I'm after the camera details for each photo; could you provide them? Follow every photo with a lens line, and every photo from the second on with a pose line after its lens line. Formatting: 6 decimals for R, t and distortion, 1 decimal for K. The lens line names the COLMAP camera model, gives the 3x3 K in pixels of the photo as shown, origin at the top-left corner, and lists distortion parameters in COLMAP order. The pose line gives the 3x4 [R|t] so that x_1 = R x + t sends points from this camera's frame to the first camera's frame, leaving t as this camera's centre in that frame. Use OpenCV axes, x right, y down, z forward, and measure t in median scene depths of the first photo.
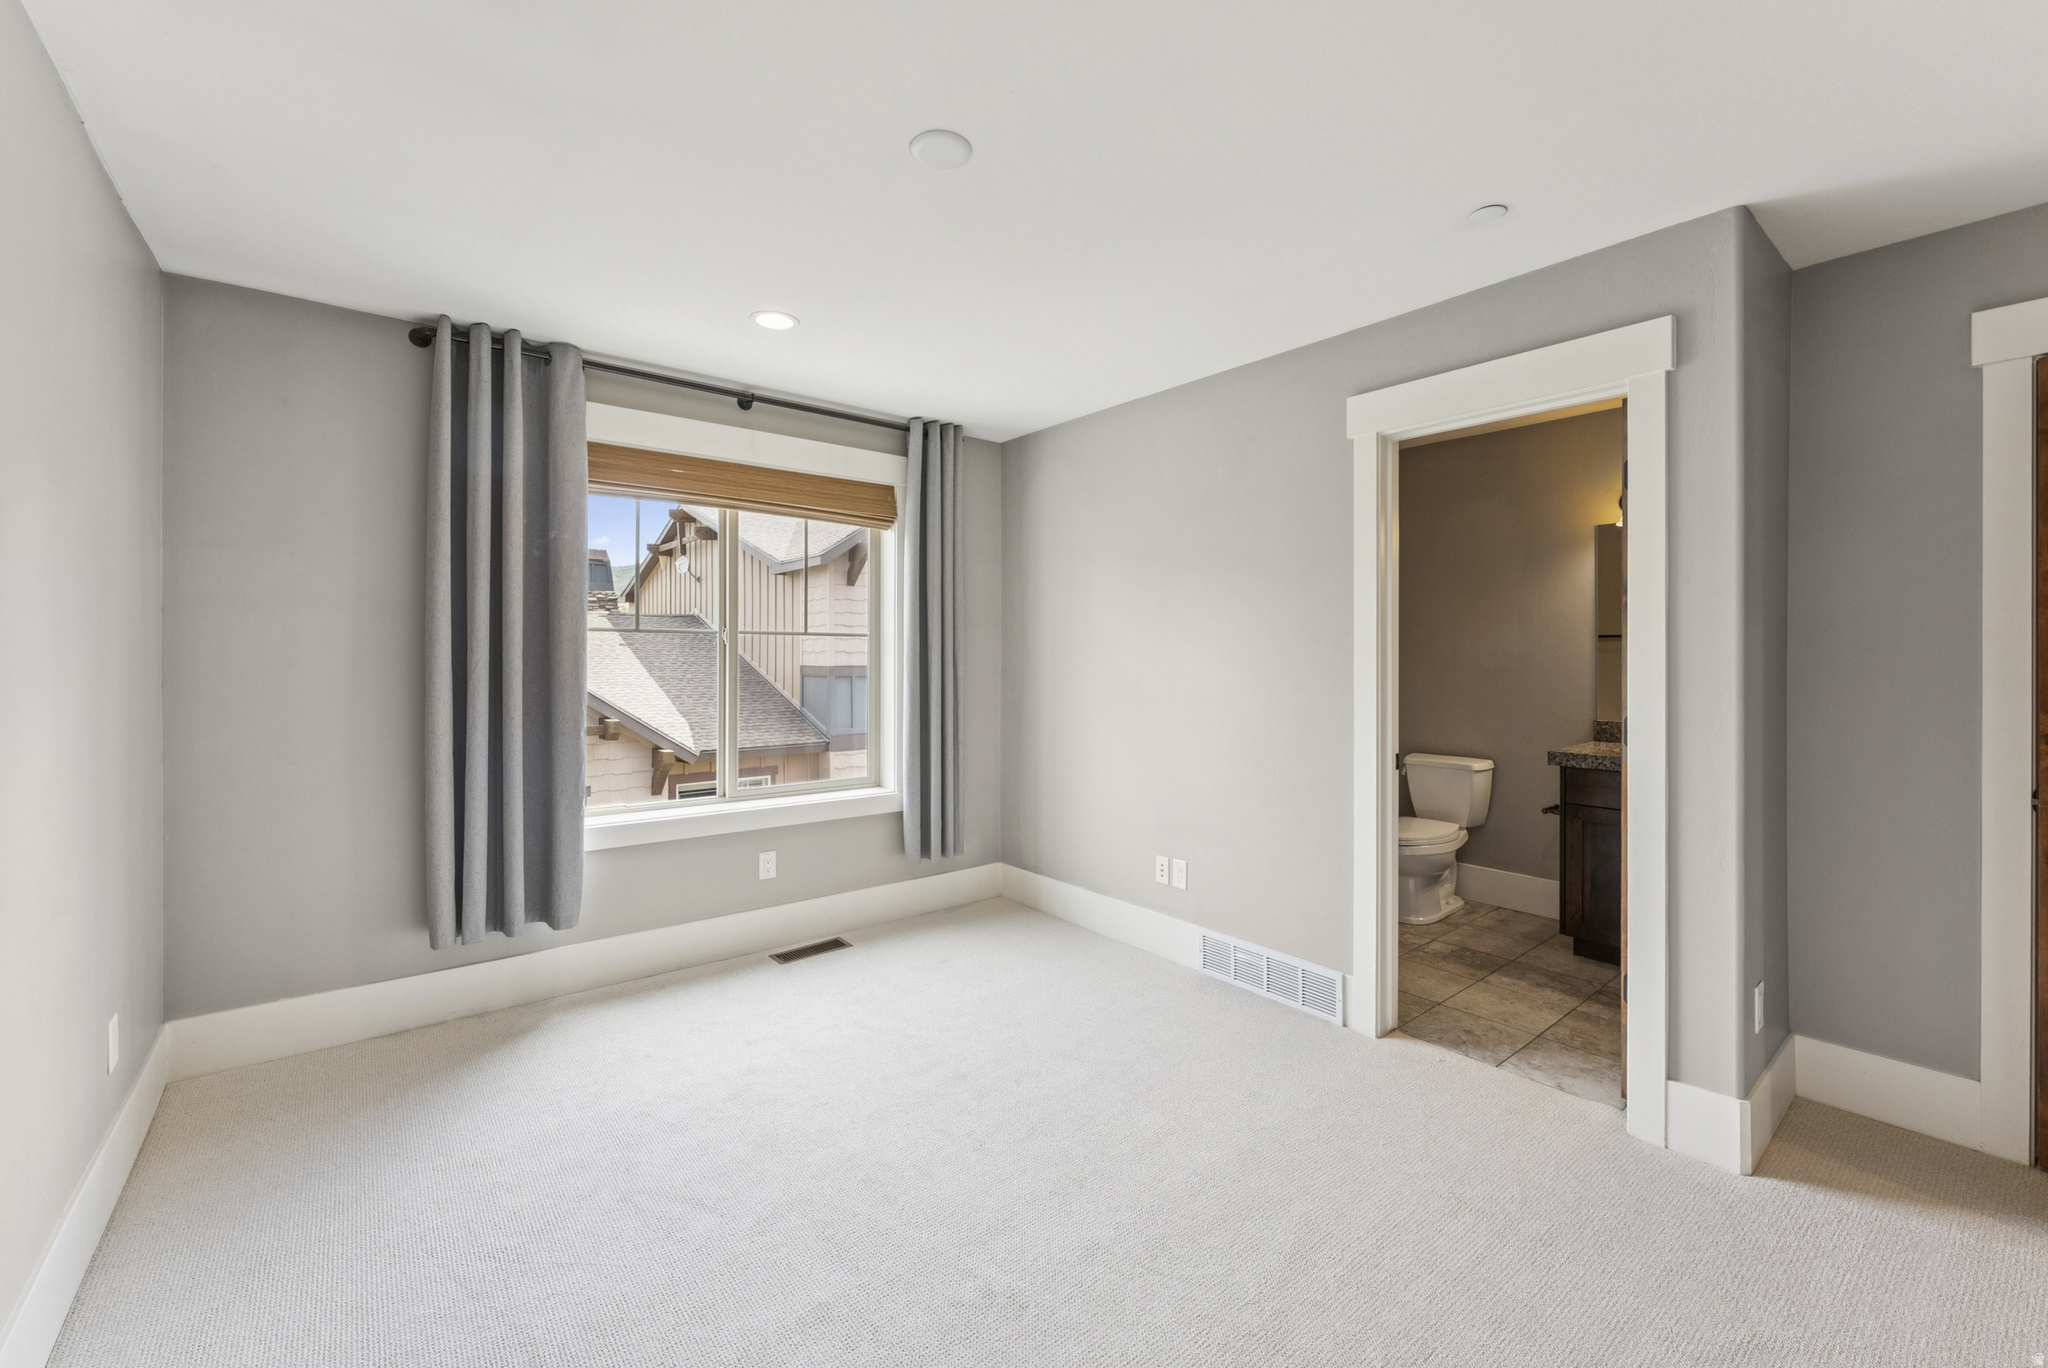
lens RADIAL K [[840.3, 0, 1024.6], [0, 840.3, 674.0], [0, 0, 1]] dist [-0.000066, -0.000142]
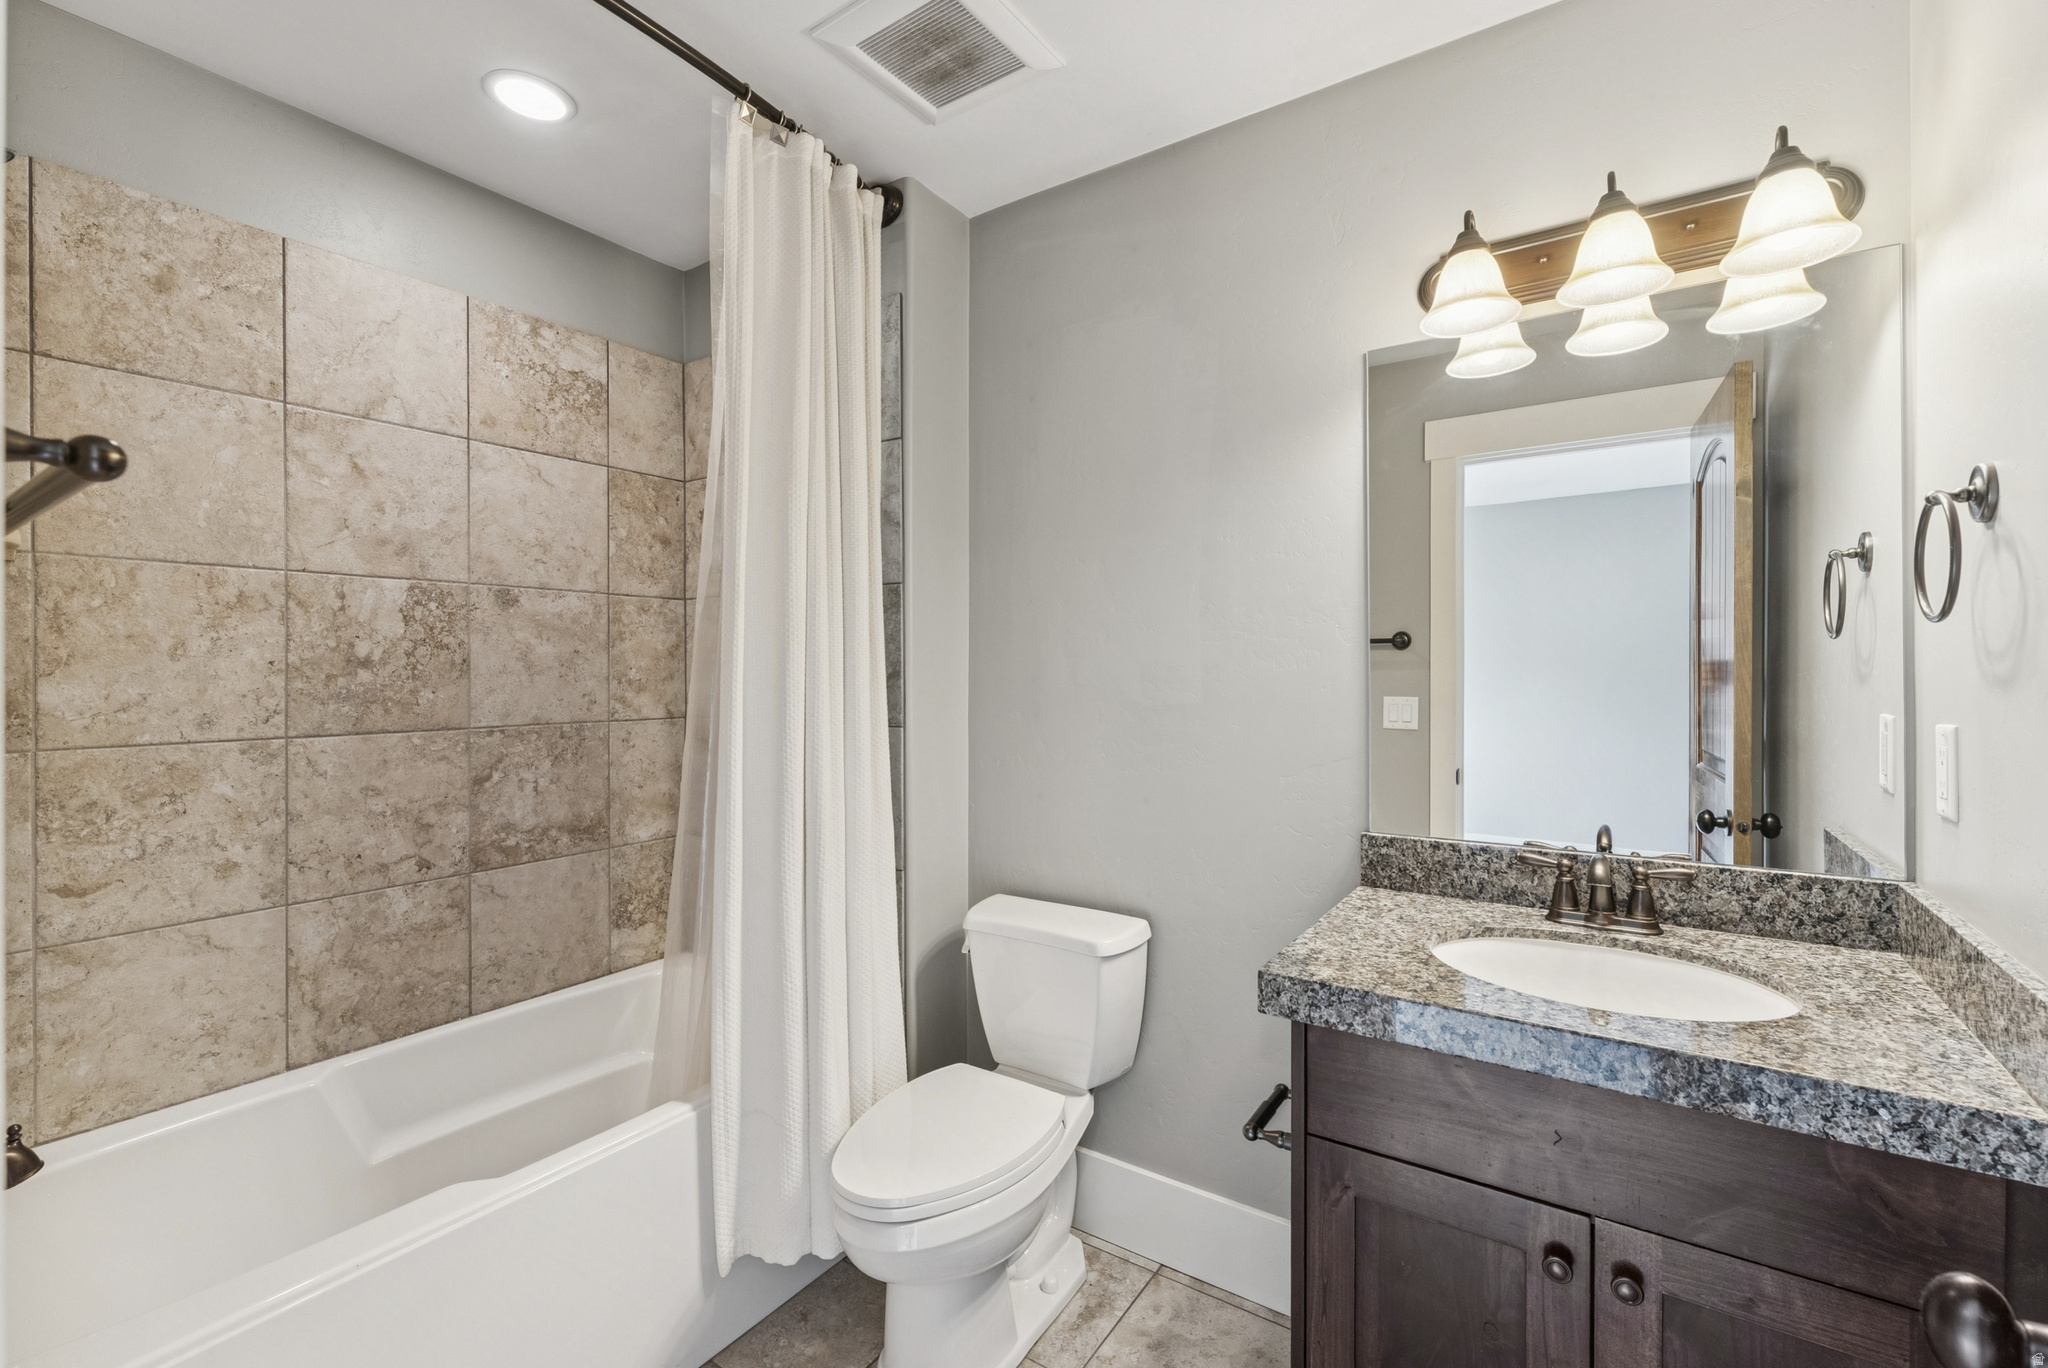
lens RADIAL K [[888.1, 0, 1022.7], [0, 888.1, 679.3], [0, 0, 1]] dist [-0.000761, -0.000076]
pose [[0.959895, -0.004487, 0.280324, 0.406801], [0.006606, 0.999956, -0.006615, -0.017013], [-0.280282, 0.008201, 0.959883, 0.643255]]
